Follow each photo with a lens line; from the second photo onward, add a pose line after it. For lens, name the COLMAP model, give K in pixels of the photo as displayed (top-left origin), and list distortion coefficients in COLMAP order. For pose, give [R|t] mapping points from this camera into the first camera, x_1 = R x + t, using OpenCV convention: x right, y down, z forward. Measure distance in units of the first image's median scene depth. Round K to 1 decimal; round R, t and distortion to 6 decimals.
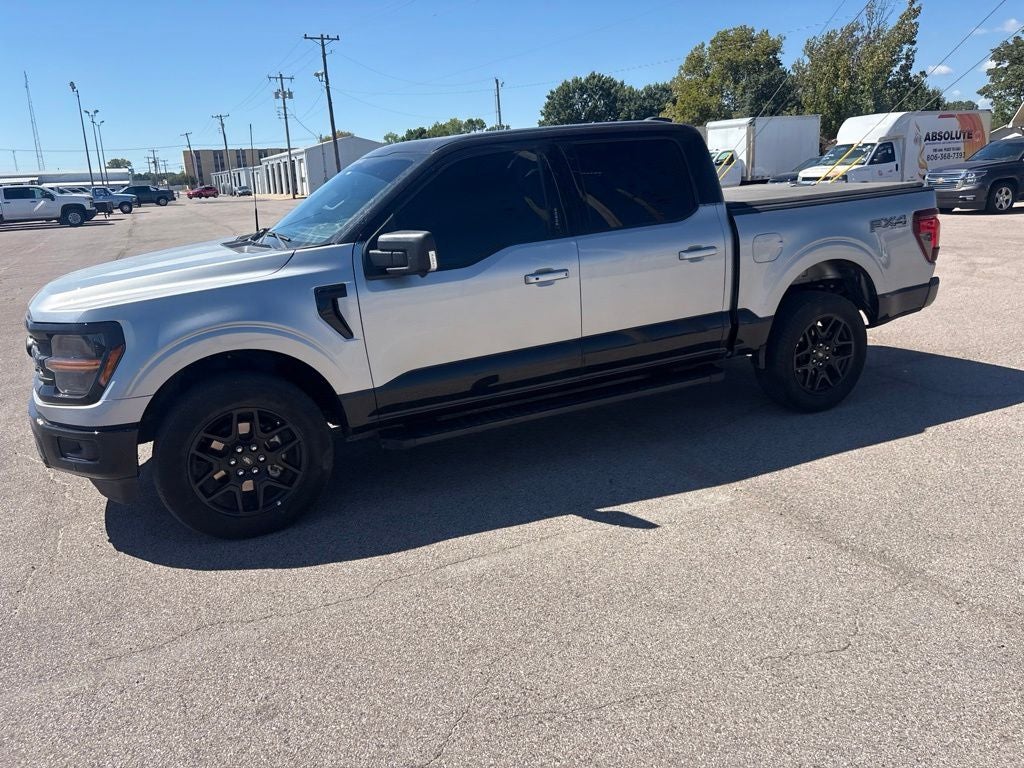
lens RADIAL K [[772.1, 0, 508.9], [0, 772.1, 373.8], [0, 0, 1]] dist [0.046091, -0.046642]
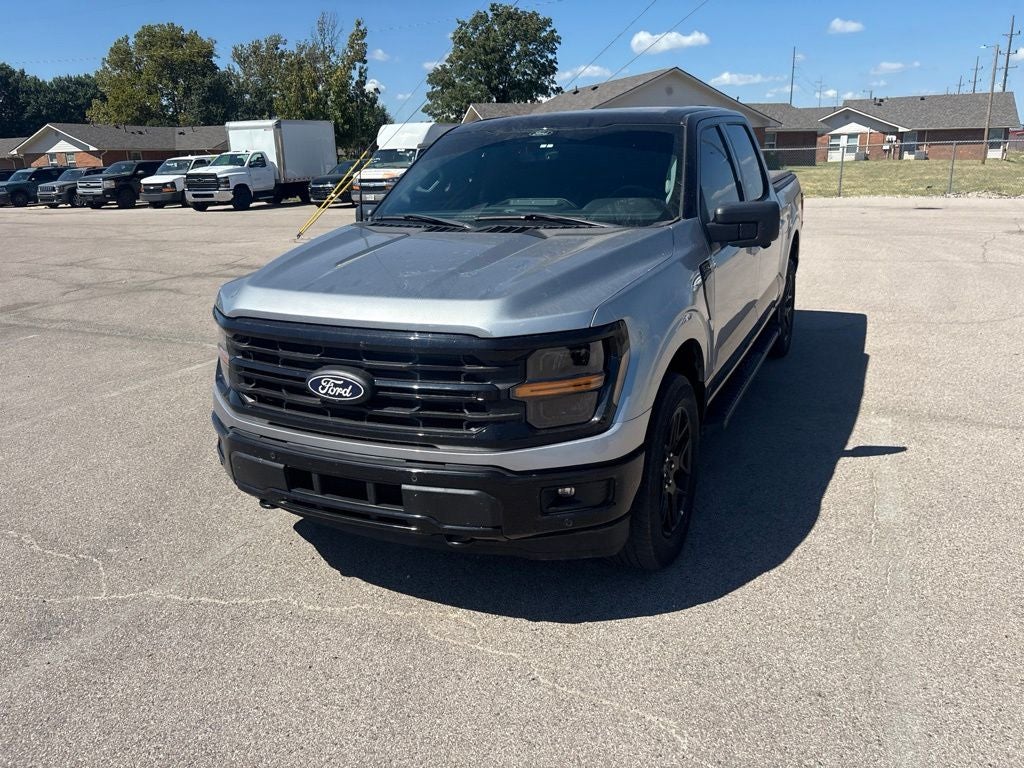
lens RADIAL K [[774.0, 0, 512.0], [0, 774.0, 384.0], [0, 0, 1]] dist [0.032521, -0.011977]
pose [[0.771595, -0.156013, 0.616685, -0.164427], [0.154145, 0.986421, 0.056686, -0.009871], [-0.617155, 0.051320, 0.785166, 0.070863]]
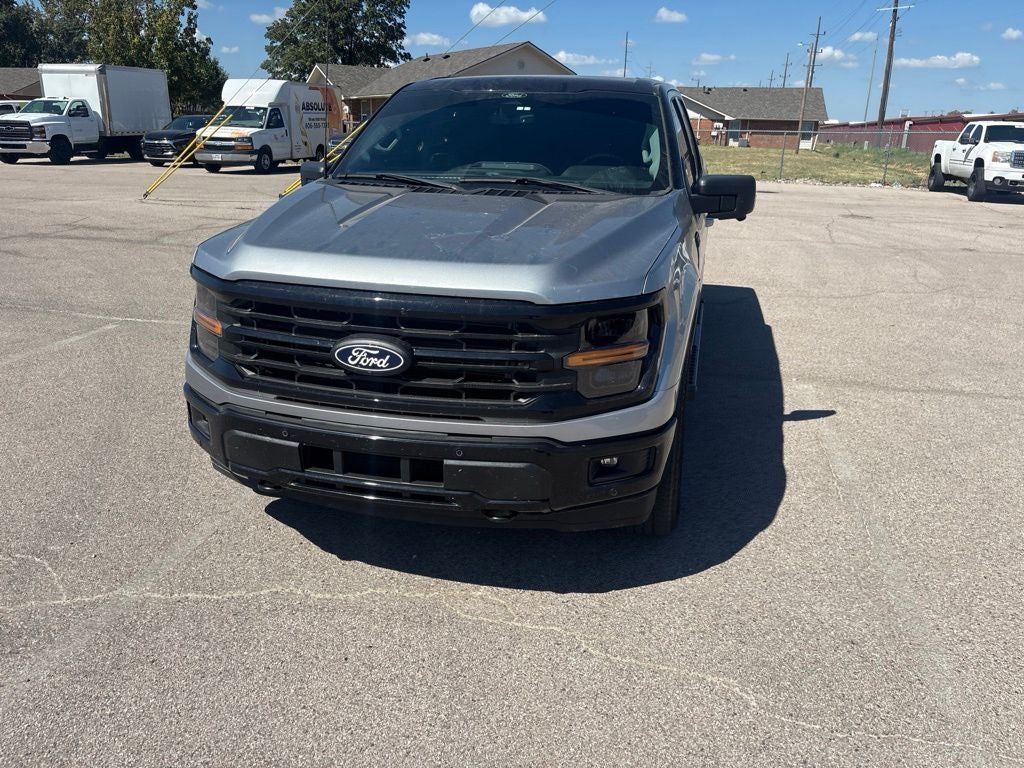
lens RADIAL K [[771.4, 0, 518.4], [0, 771.4, 384.3], [0, 0, 1]] dist [0.049689, -0.049301]
pose [[0.625736, -0.187826, 0.757083, -0.182542], [0.145930, 0.981629, 0.122921, -0.013473], [-0.766263, 0.033565, 0.641650, 0.094837]]
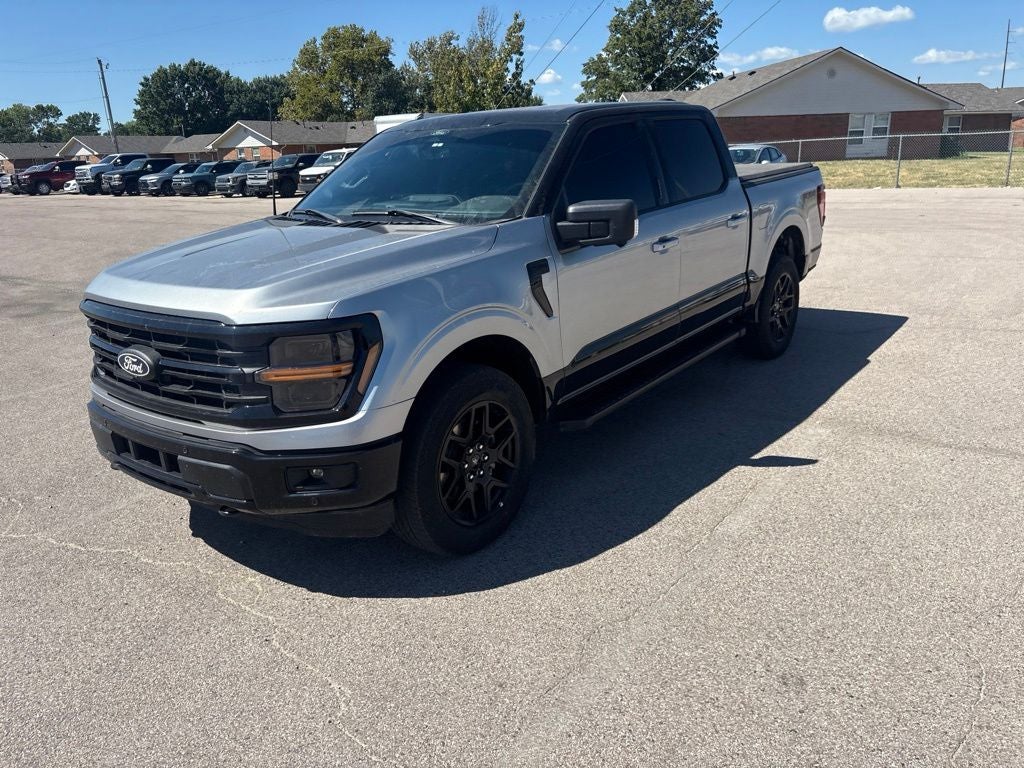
lens RADIAL K [[779.8, 0, 509.5], [0, 779.8, 368.5], [0, 0, 1]] dist [0.037508, -0.036280]
pose [[0.888268, -0.111392, 0.445613, -0.114395], [0.113556, 0.993289, 0.021939, -0.001614], [-0.445067, 0.031115, 0.894957, 0.030133]]
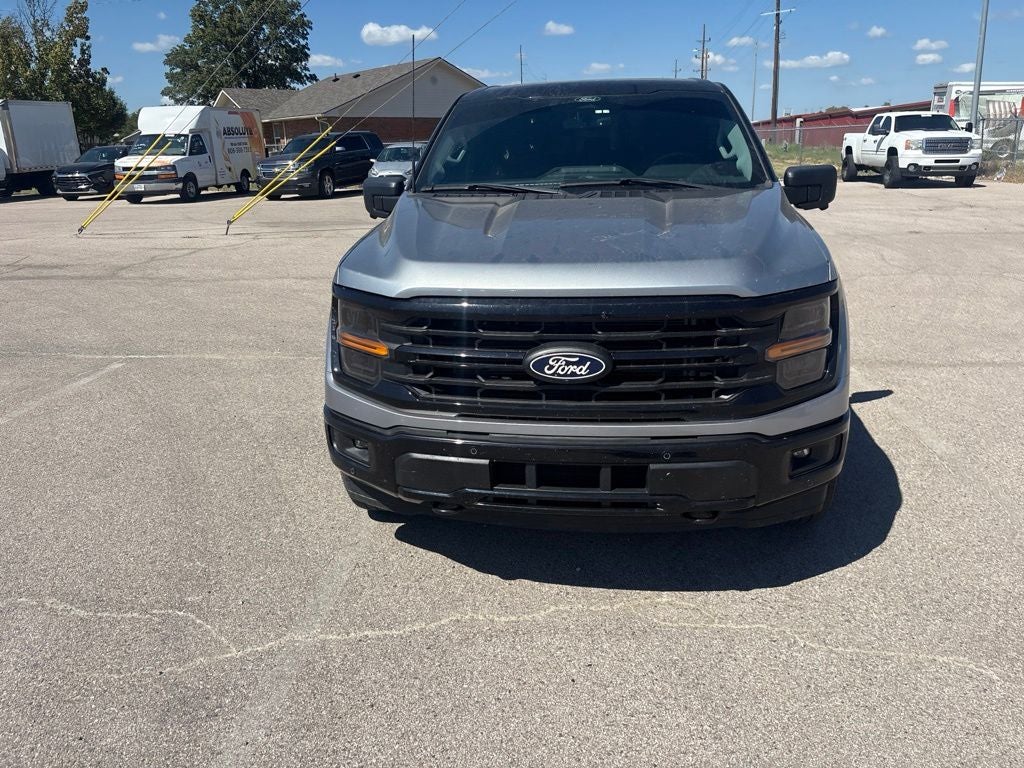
lens RADIAL K [[772.1, 0, 508.9], [0, 772.1, 373.8], [0, 0, 1]] dist [0.046091, -0.046642]
pose [[0.539103, -0.212605, 0.814964, -0.203725], [0.214103, 0.970423, 0.111531, -0.019383], [-0.814572, 0.114359, 0.568677, 0.127610]]
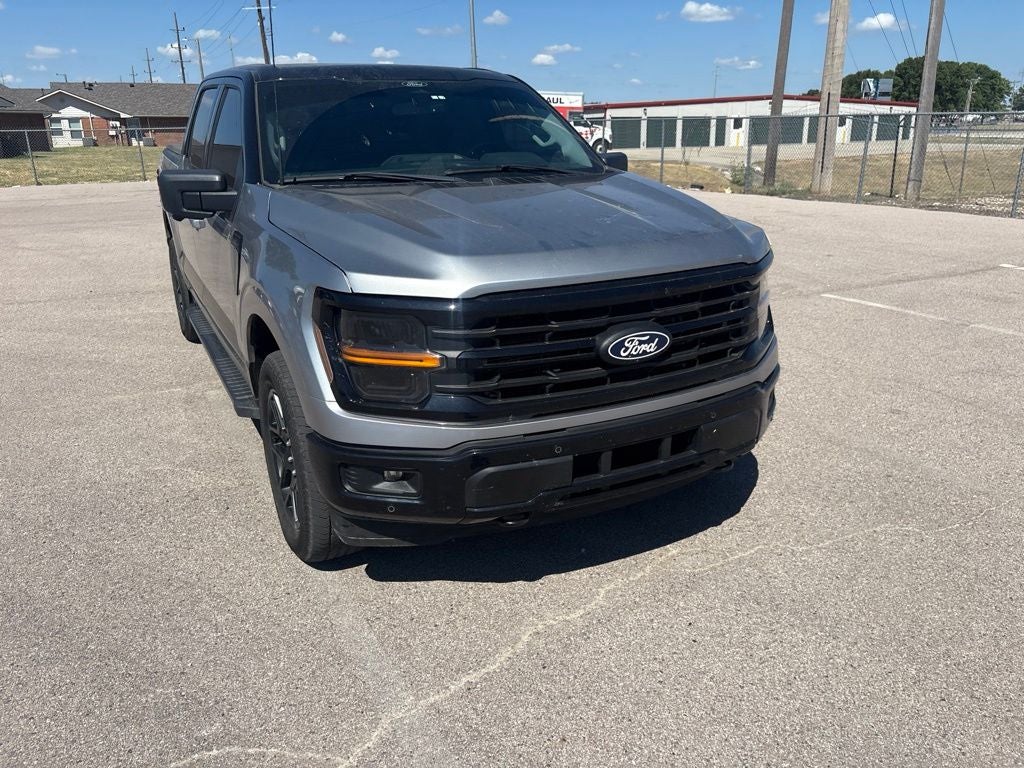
lens RADIAL K [[775.4, 0, 504.7], [0, 775.4, 385.4], [0, 0, 1]] dist [0.038734, -0.035467]
pose [[-0.032391, -0.271426, 0.961914, -0.217921], [0.267643, 0.924915, 0.269998, -0.036188], [-0.962973, 0.266196, 0.042686, 0.197059]]
